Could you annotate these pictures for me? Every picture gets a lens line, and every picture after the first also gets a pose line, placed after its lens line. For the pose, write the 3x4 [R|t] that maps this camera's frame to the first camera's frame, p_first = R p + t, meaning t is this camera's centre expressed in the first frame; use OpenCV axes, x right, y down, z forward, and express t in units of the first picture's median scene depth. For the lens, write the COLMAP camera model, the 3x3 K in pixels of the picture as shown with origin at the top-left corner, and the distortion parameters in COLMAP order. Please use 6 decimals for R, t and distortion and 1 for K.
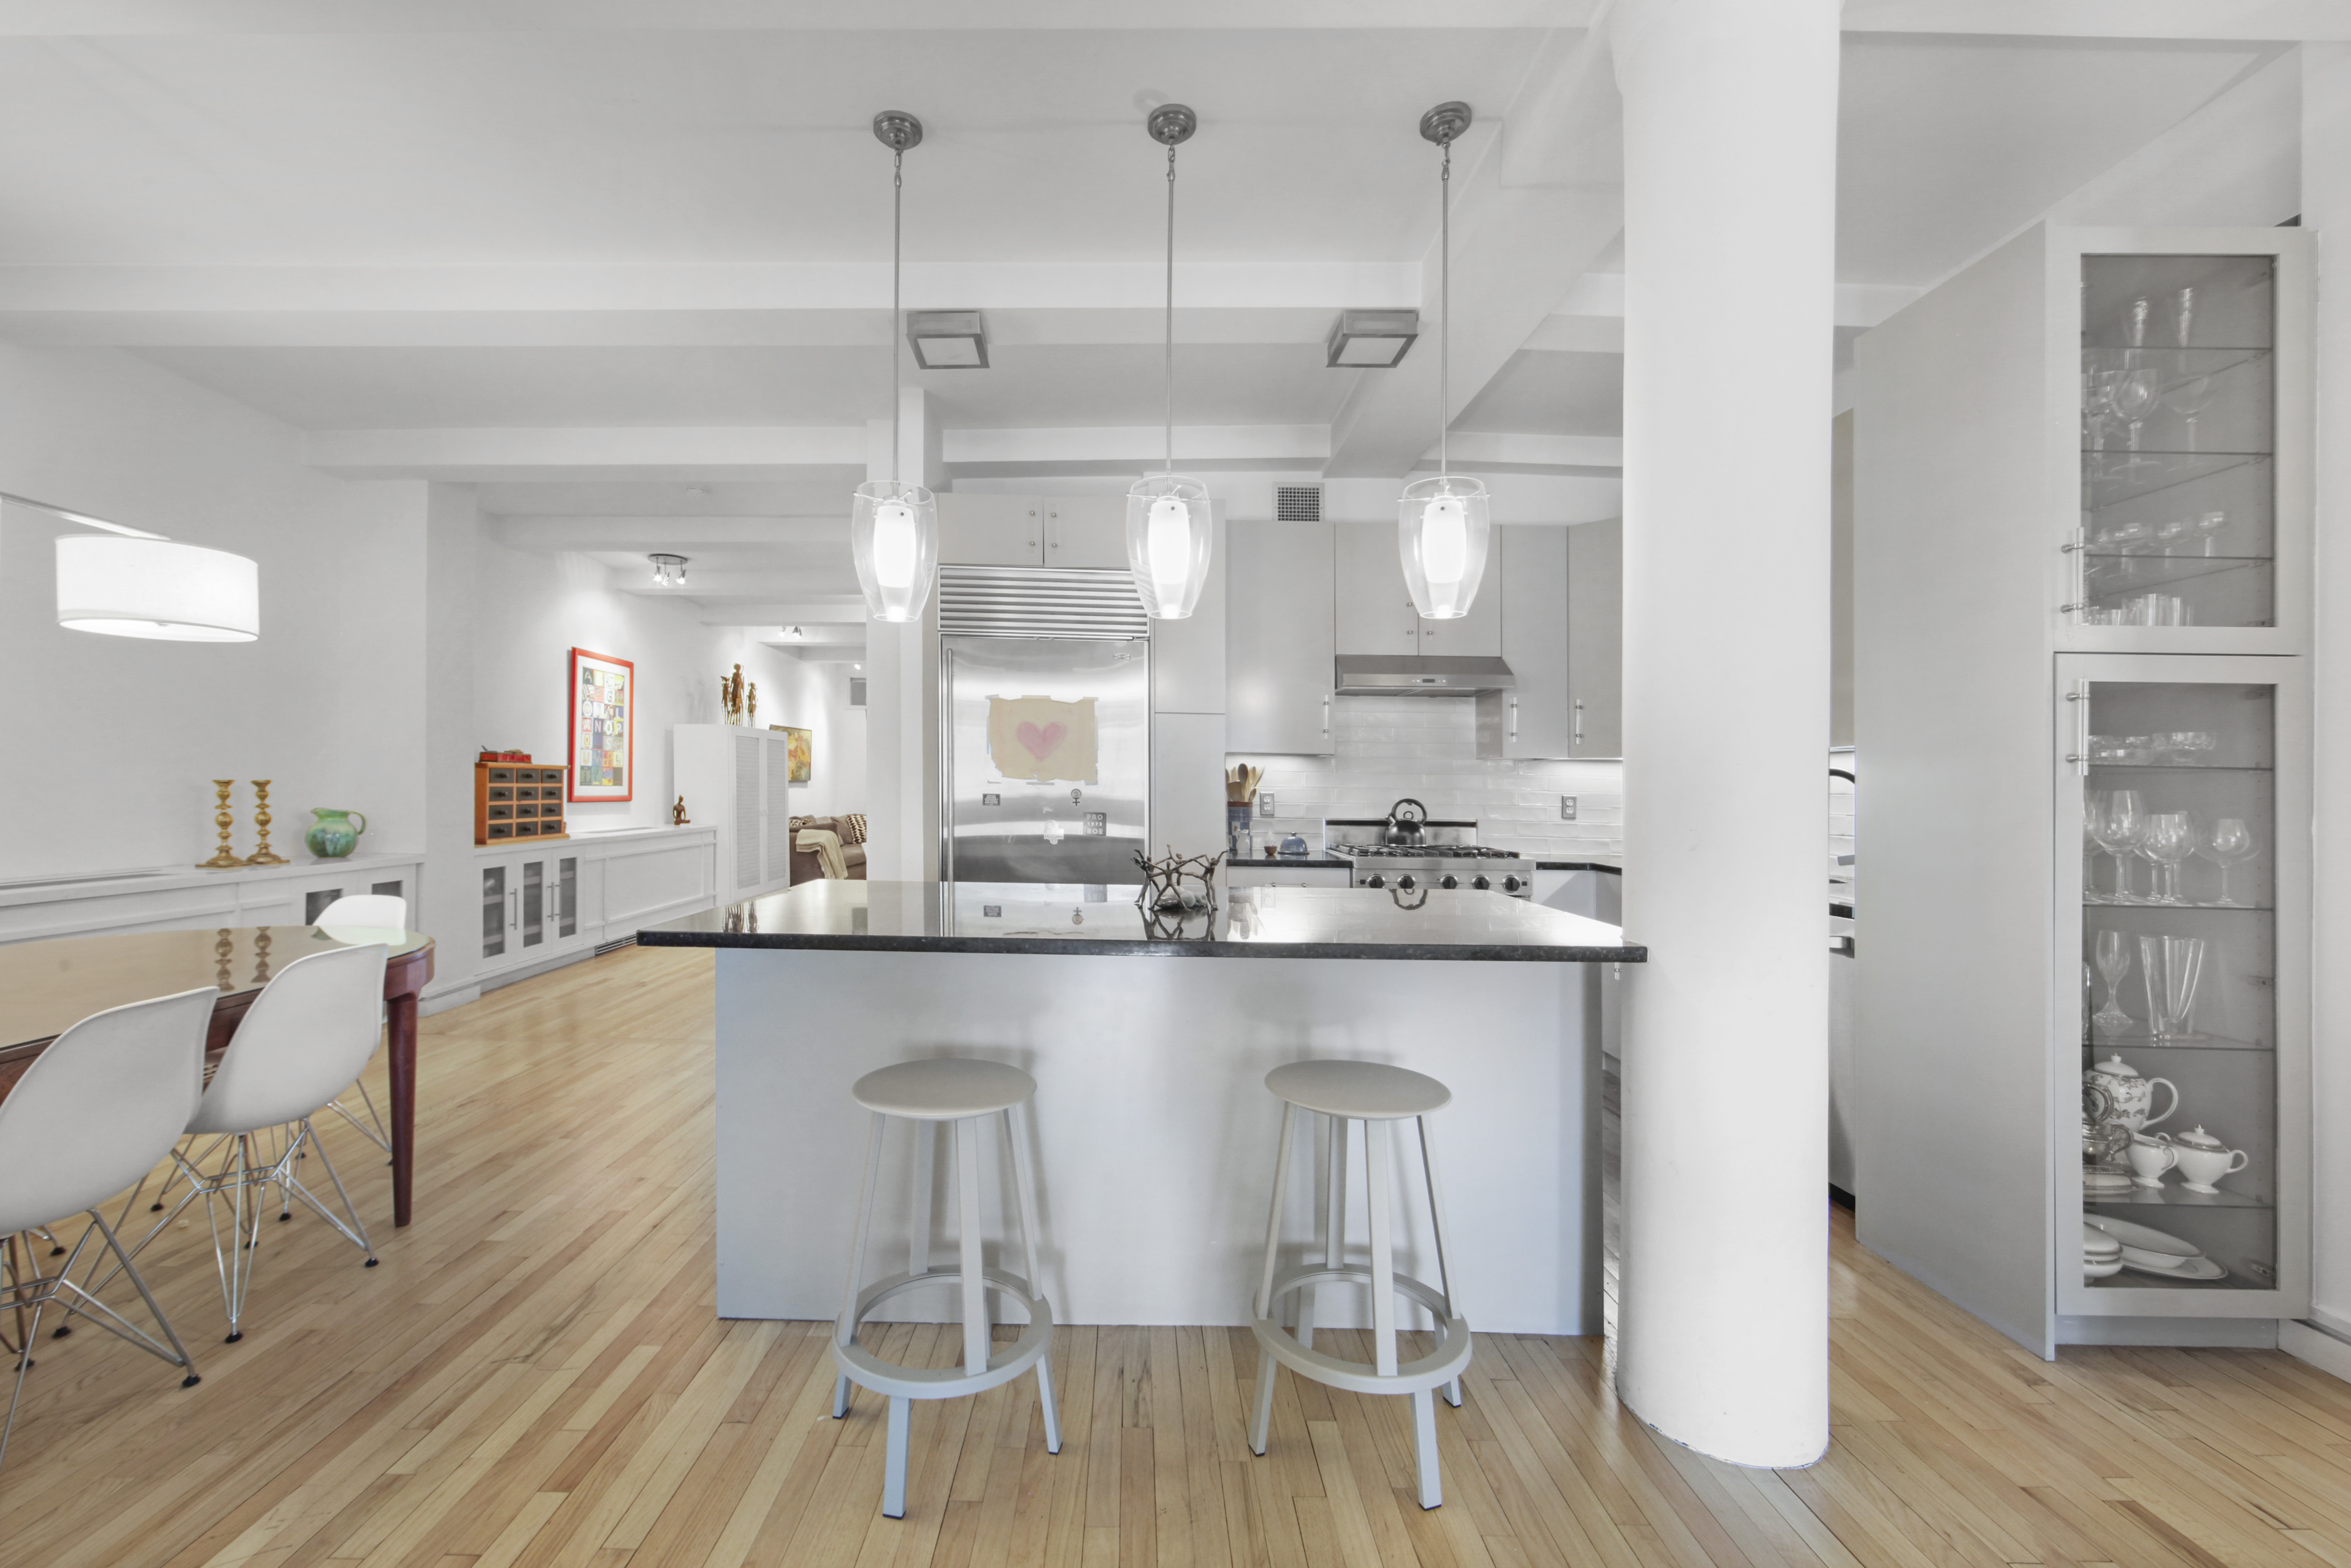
lens RADIAL K [[944.1, 0, 1103.7], [0, 944.1, 784.7], [0, 0, 1]] dist [0.000359, 0.000077]
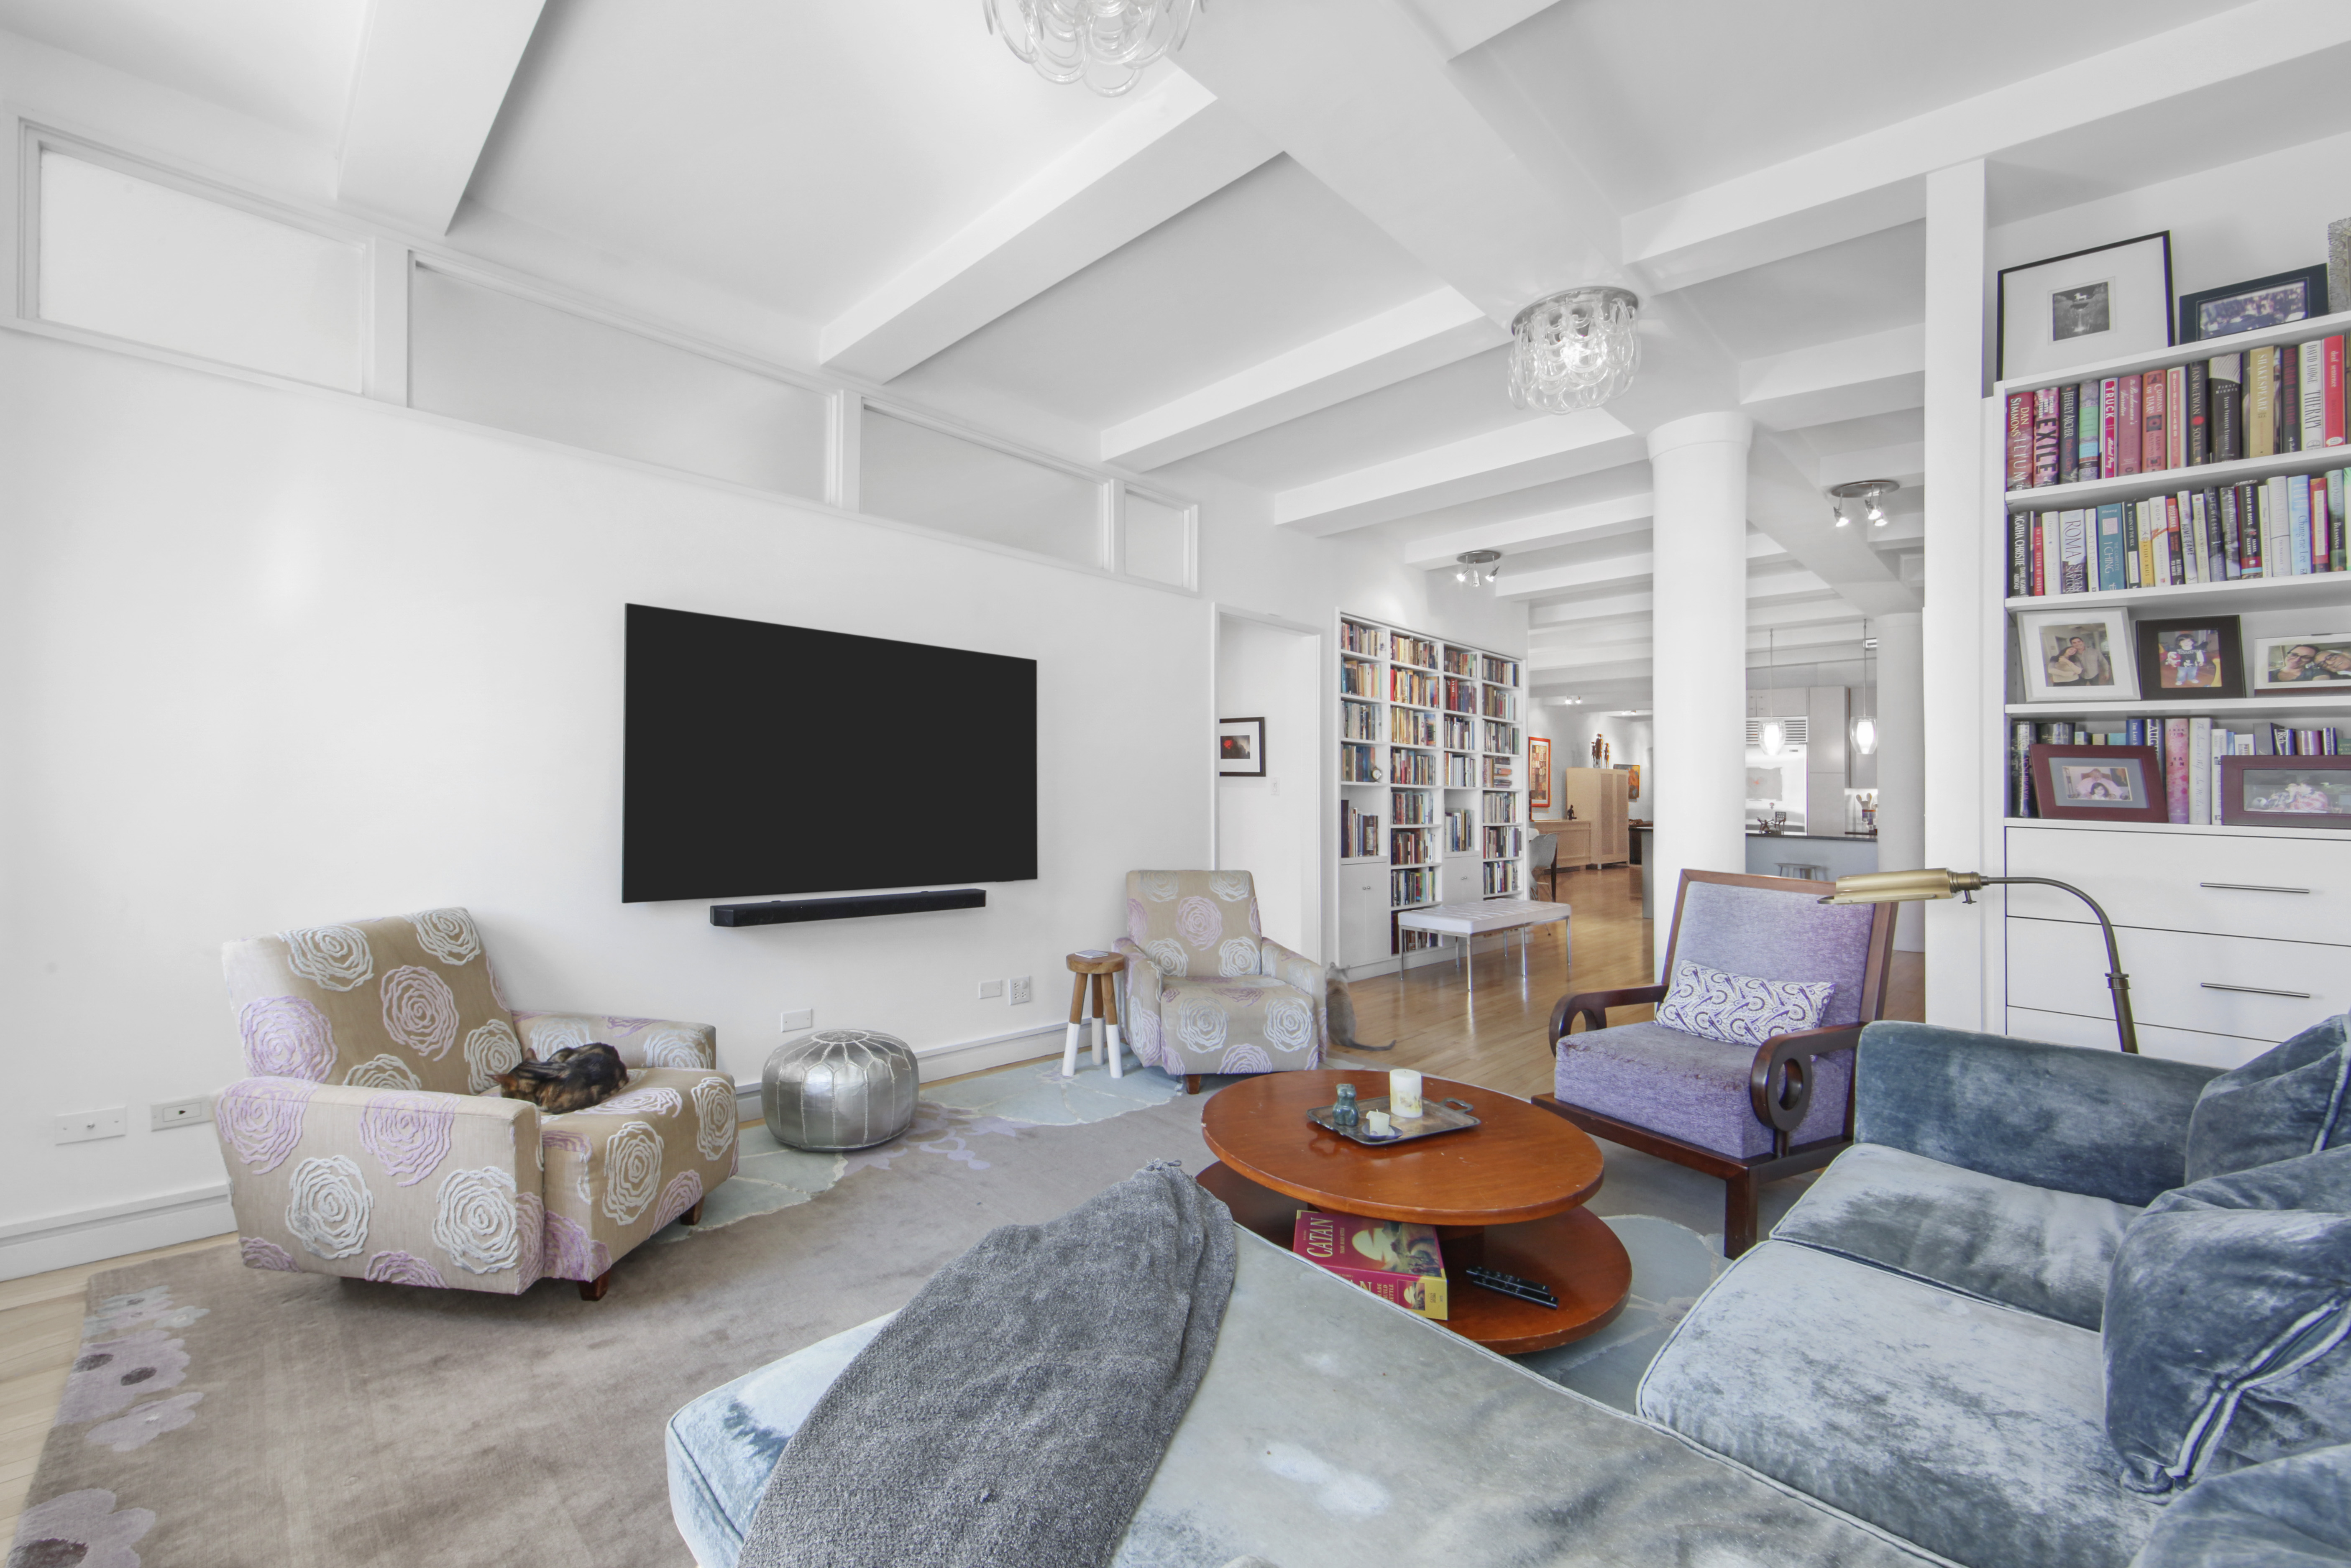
lens RADIAL K [[897.5, 0, 1175.4], [0, 897.5, 795.1], [0, 0, 1]] dist [-0.000730, 0.000153]
pose [[0.722795, 0.000183, -0.691063, 0.280940], [-0.002509, 0.999994, -0.002358, -0.003801], [0.691058, 0.003438, 0.722791, -1.054943]]
